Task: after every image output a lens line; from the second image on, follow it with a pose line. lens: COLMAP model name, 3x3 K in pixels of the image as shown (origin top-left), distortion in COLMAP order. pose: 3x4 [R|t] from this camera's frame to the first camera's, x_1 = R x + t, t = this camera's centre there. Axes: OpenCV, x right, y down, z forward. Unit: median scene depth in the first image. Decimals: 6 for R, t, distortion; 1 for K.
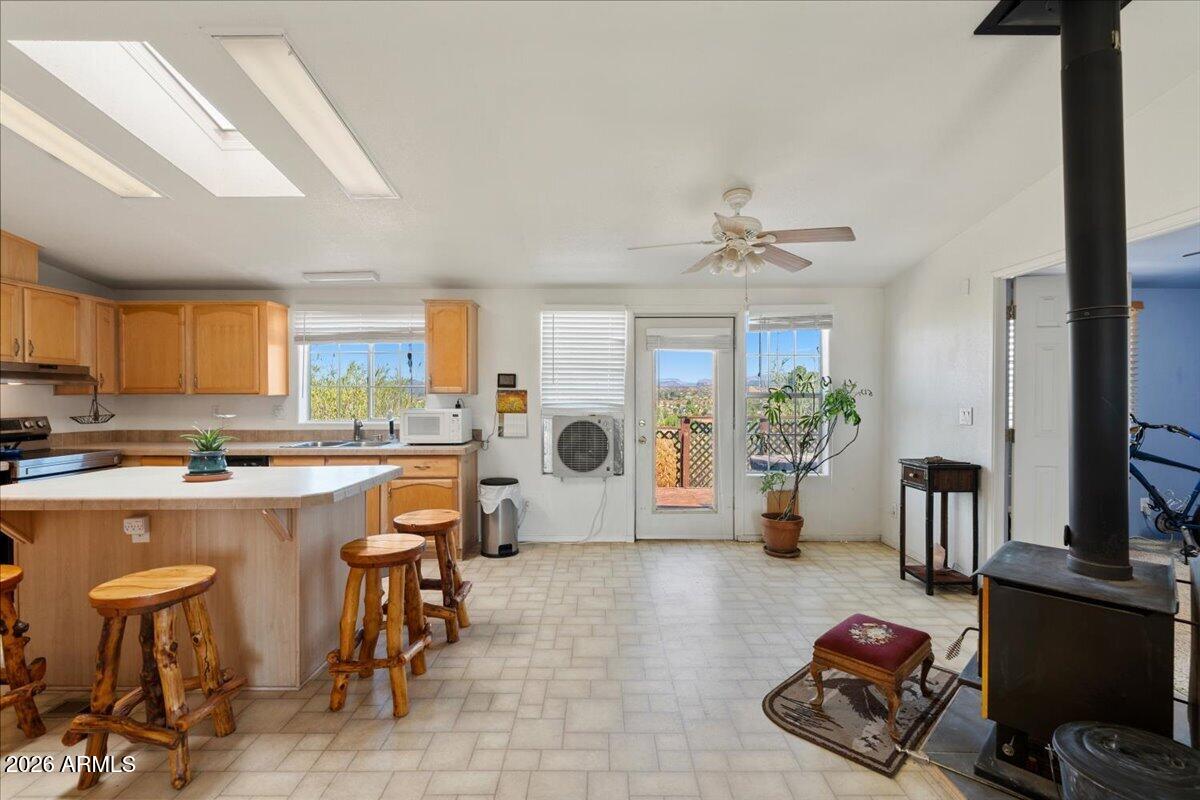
lens RADIAL K [[543.2, 0, 600.0], [0, 543.2, 400.0], [0, 0, 1]] dist [-0.000639, 0.001518]
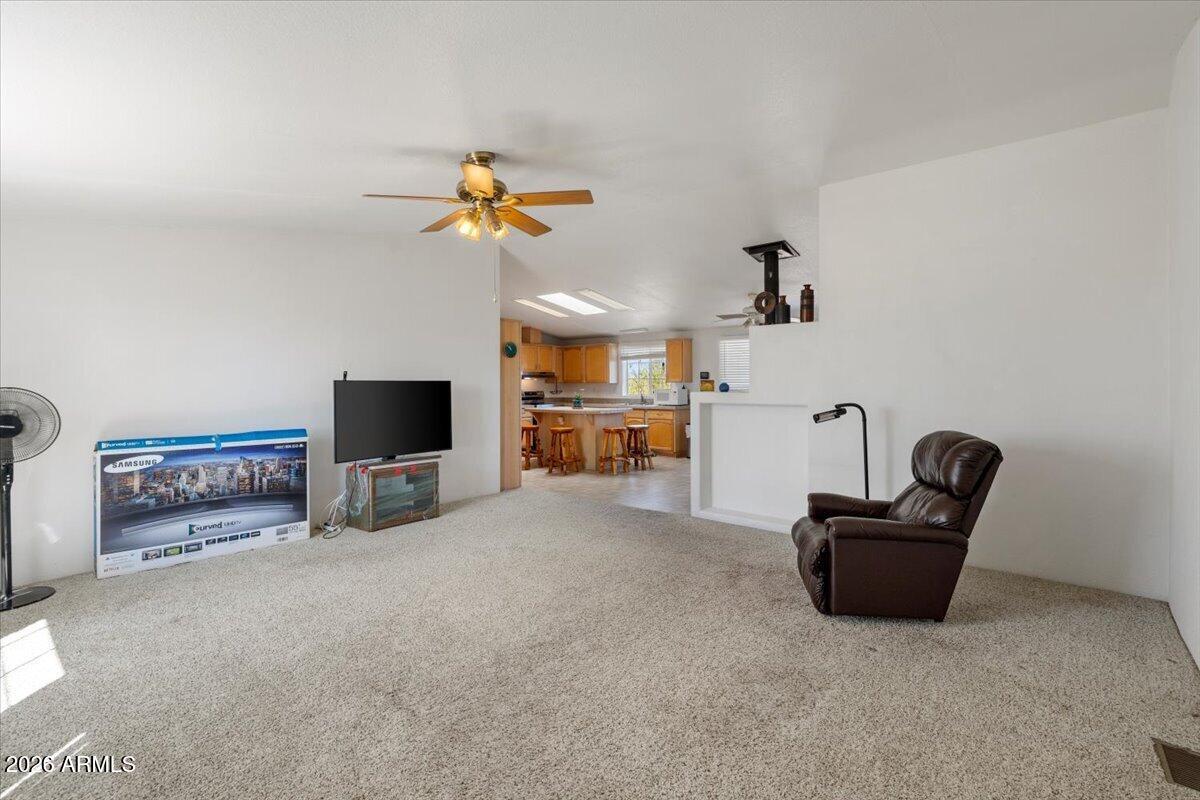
lens RADIAL K [[543.2, 0, 600.0], [0, 543.2, 400.0], [0, 0, 1]] dist [-0.000639, 0.001518]
pose [[0.770837, 0.015680, -0.636839, 0.887249], [-0.003633, 0.999789, 0.020219, 0.017190], [0.637022, -0.013272, 0.770731, -0.870968]]
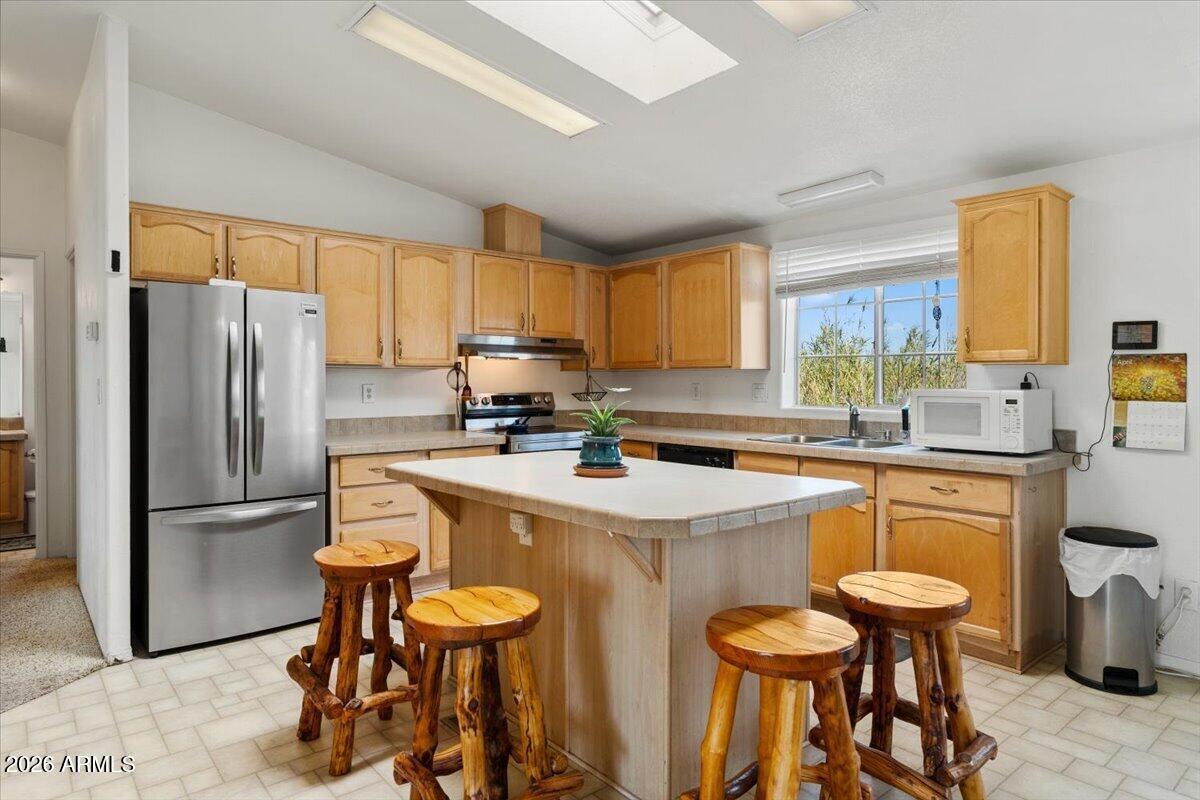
lens RADIAL K [[718.0, 0, 591.7], [0, 718.0, 385.3], [0, 0, 1]] dist [-0.001892, 0.002272]
pose [[0.641420, 0.006636, -0.767161, 0.014764], [-0.007183, 0.999971, 0.002643, 0.012995], [0.767156, 0.003815, 0.641449, 0.216951]]
